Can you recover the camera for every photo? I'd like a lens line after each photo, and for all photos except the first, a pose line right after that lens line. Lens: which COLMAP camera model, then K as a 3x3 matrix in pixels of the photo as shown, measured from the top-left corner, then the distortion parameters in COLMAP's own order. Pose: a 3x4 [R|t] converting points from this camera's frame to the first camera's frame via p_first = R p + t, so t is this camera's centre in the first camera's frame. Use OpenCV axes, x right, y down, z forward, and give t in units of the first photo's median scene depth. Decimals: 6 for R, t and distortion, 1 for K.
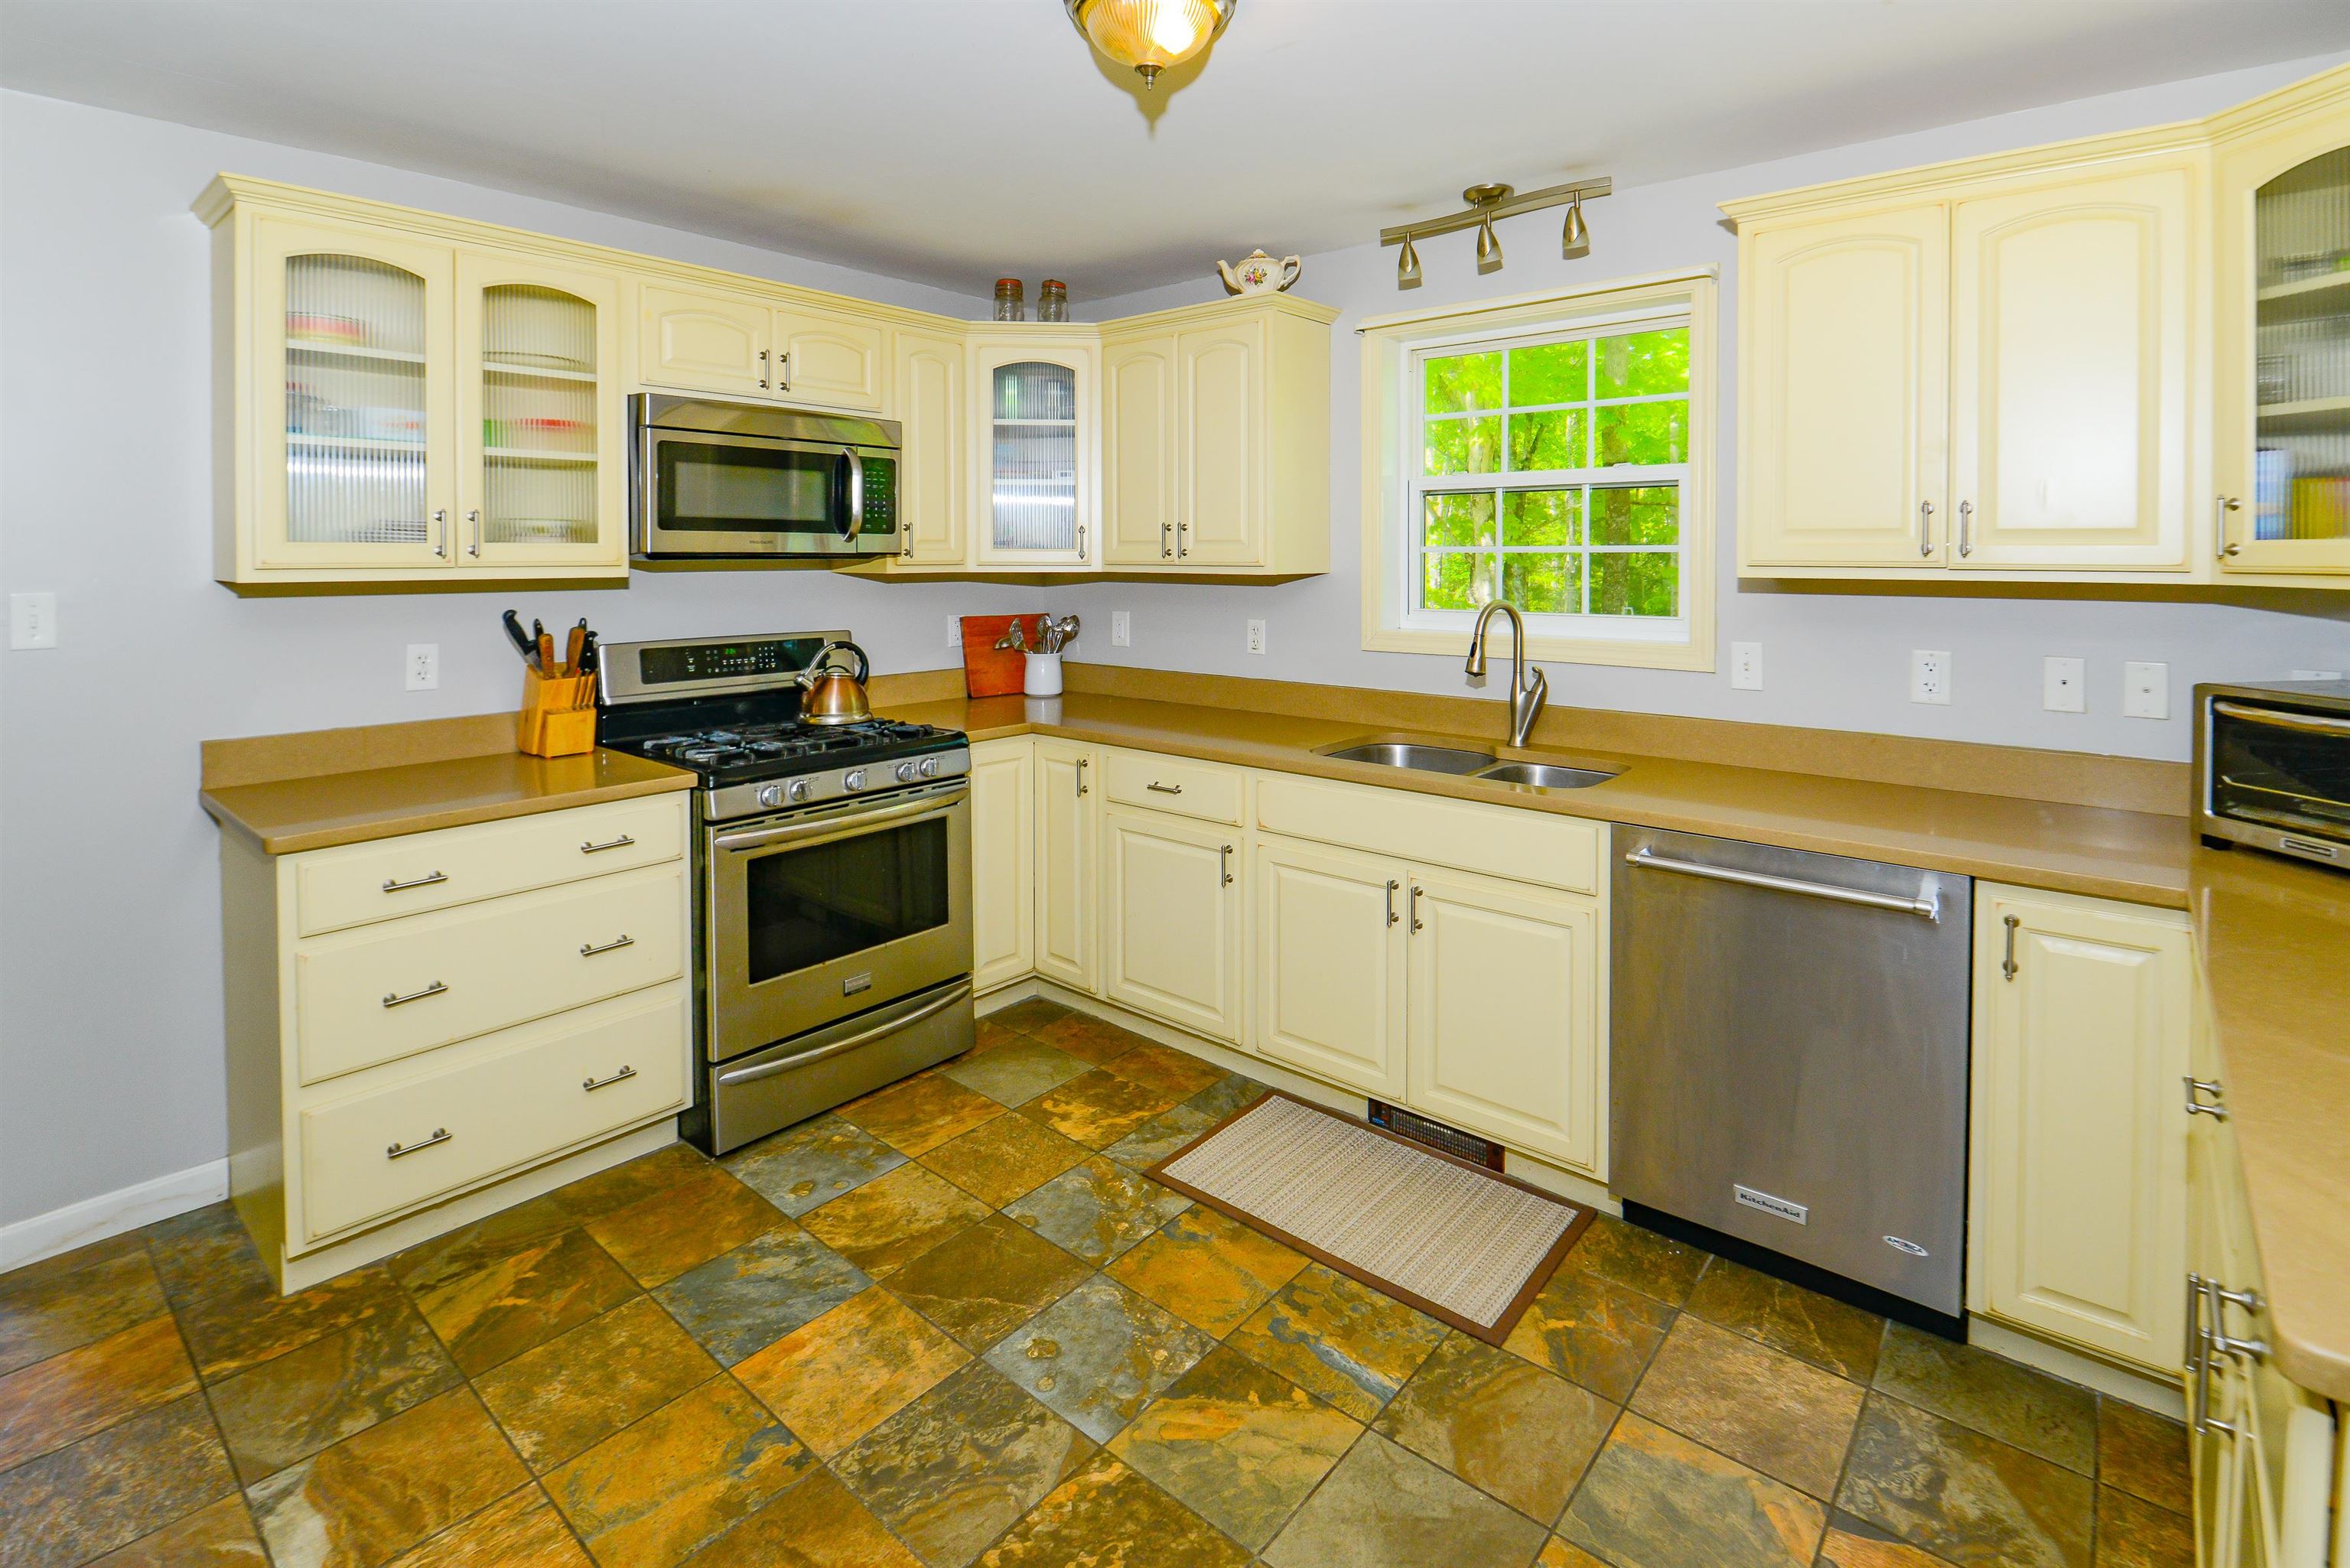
lens RADIAL K [[1108.1, 0, 1180.5], [0, 1108.1, 569.9], [0, 0, 1]] dist [-0.001192, -0.001380]
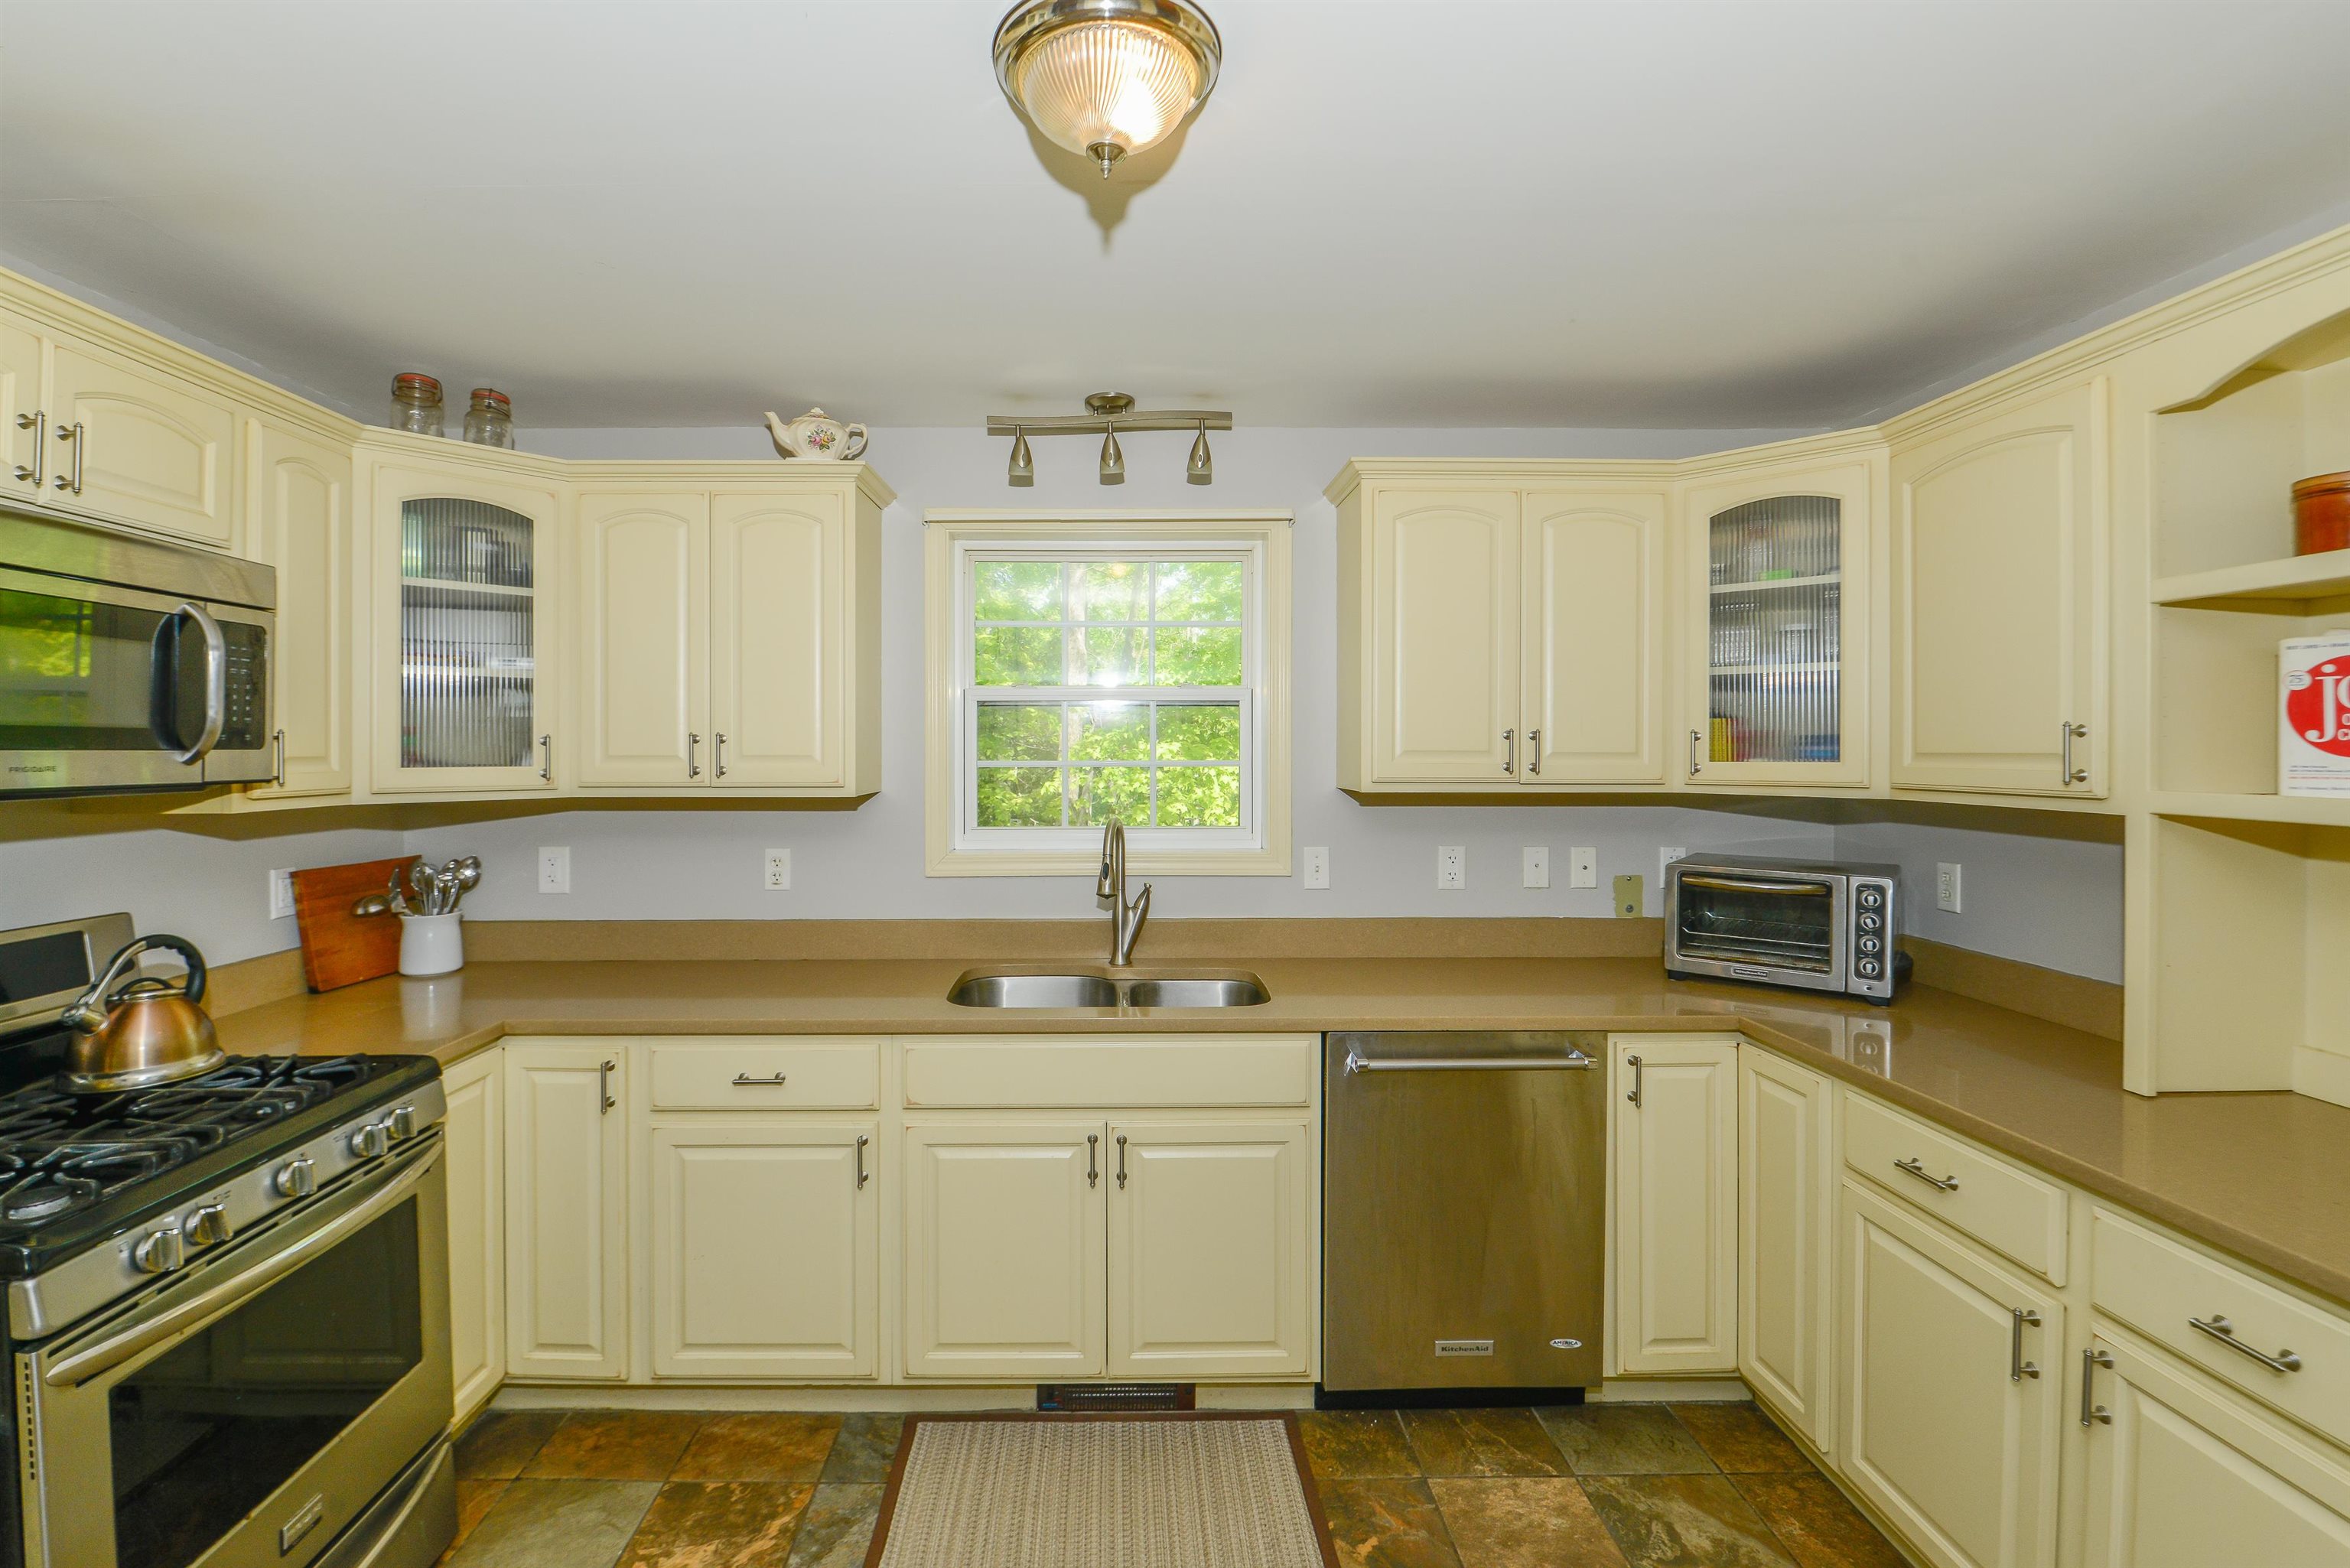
lens RADIAL K [[1057.3, 0, 1176.1], [0, 1057.3, 744.8], [0, 0, 1]] dist [-0.006905, -0.001603]
pose [[0.758549, 0.001526, 0.651615, -0.271826], [0.010960, 0.999826, -0.015100, -0.021976], [-0.651524, 0.018595, 0.758400, 0.247685]]
